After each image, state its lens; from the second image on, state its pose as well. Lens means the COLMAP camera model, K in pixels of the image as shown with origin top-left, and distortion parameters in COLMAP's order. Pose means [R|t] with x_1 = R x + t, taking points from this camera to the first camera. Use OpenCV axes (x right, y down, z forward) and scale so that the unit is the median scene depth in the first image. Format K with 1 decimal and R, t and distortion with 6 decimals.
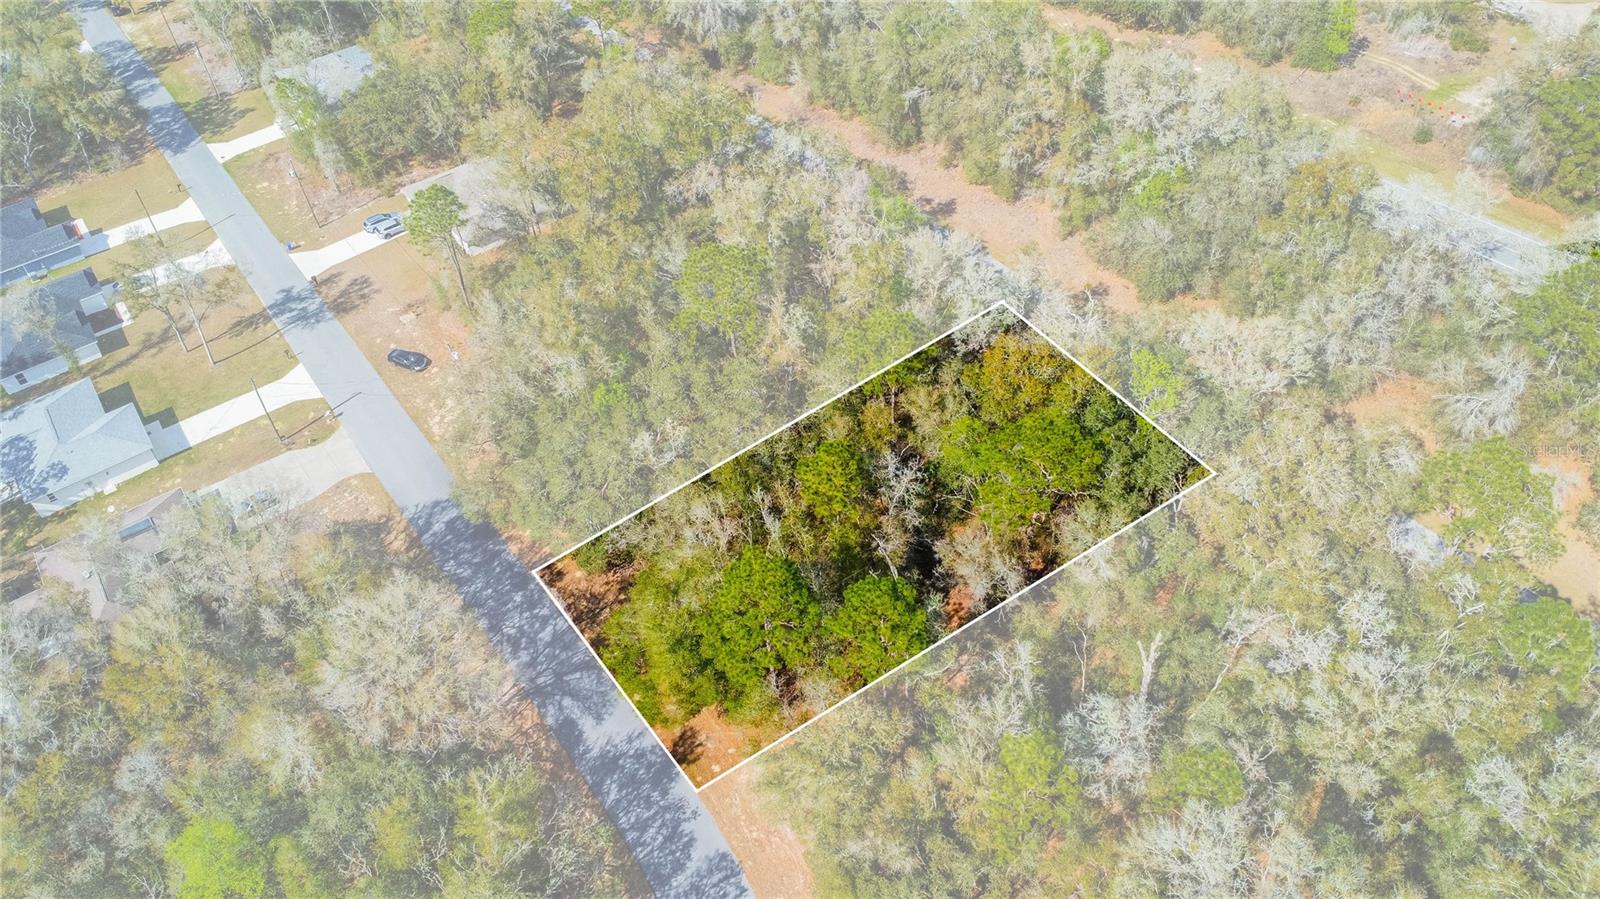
lens RADIAL K [[1128.9, 0, 807.7], [0, 1128.9, 469.1], [0, 0, 1]] dist [-0.023279, -0.021225]
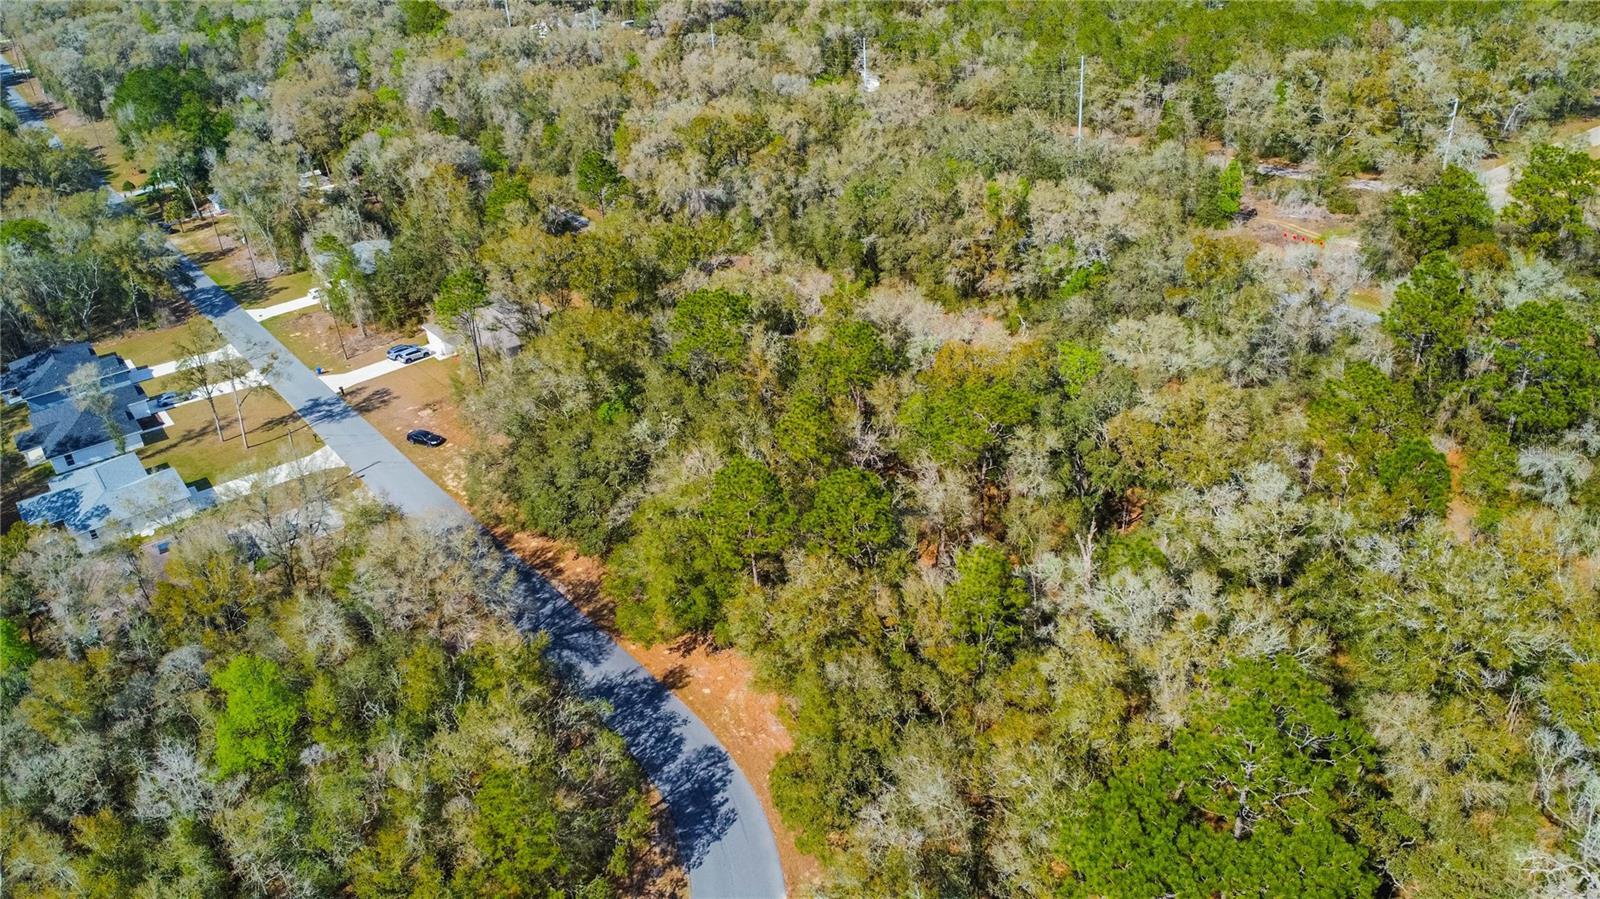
lens RADIAL K [[1140.8, 0, 800.0], [0, 1140.8, 449.5], [0, 0, 1]] dist [-0.031850, -0.006897]
pose [[0.999746, -0.014039, 0.017655, -0.003251], [0.018497, 0.958209, -0.285471, 0.228327], [-0.012909, 0.285725, 0.958225, -0.075756]]
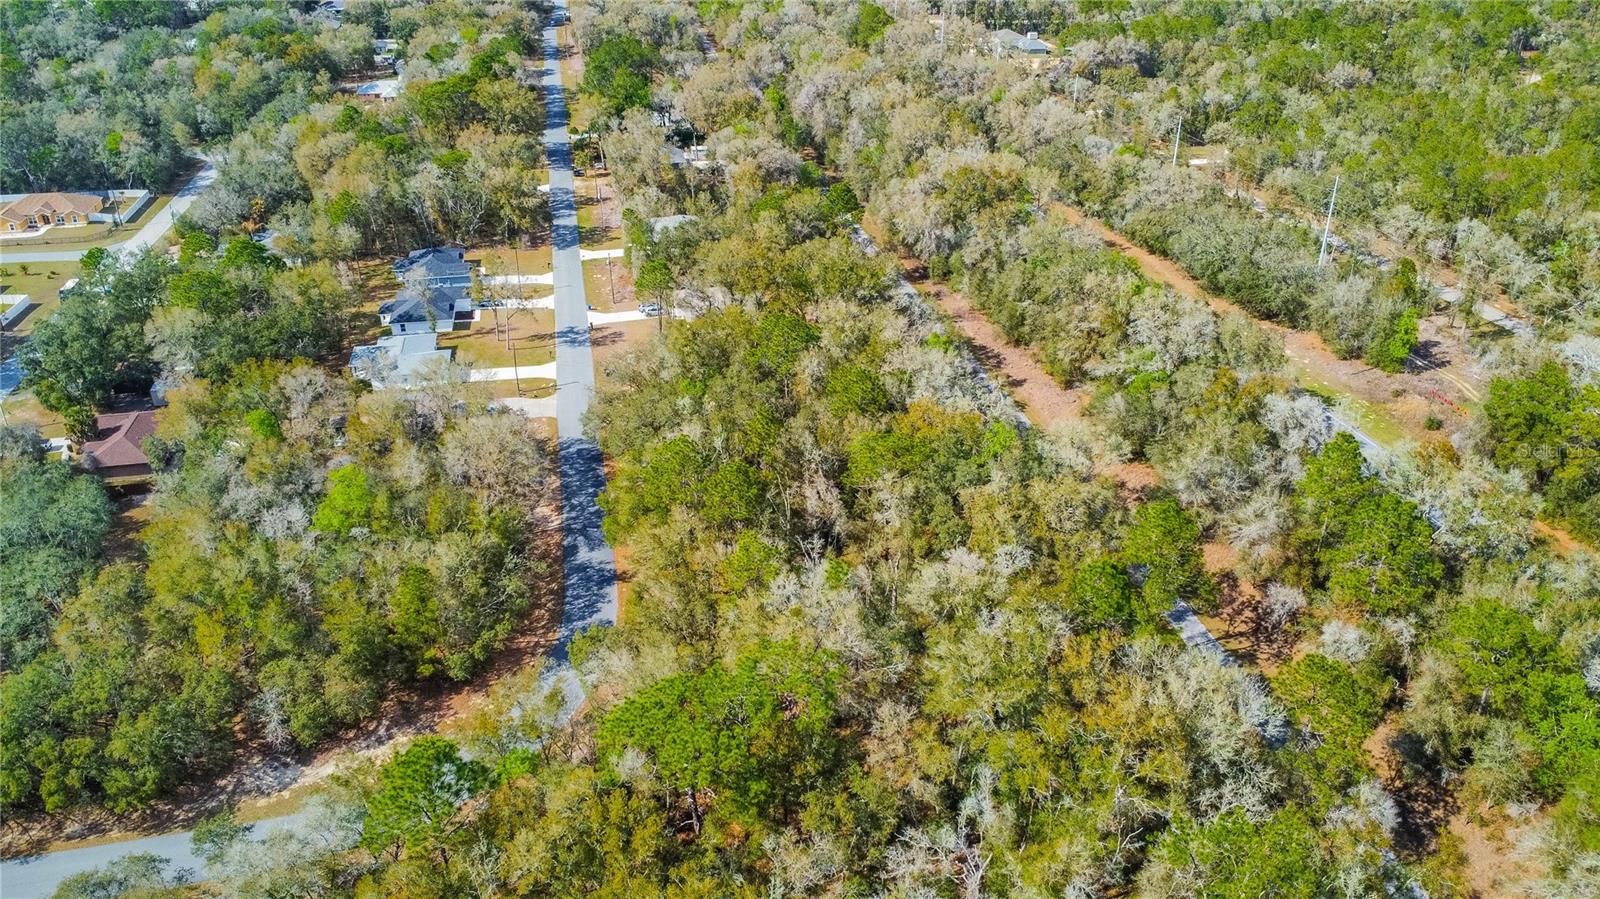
lens RADIAL K [[1140.8, 0, 800.0], [0, 1140.8, 449.5], [0, 0, 1]] dist [-0.031850, -0.006897]
pose [[0.904633, 0.255165, -0.341364, 0.384252], [-0.340423, 0.914522, -0.218544, 0.227543], [0.256420, 0.313911, 0.914171, -0.270378]]
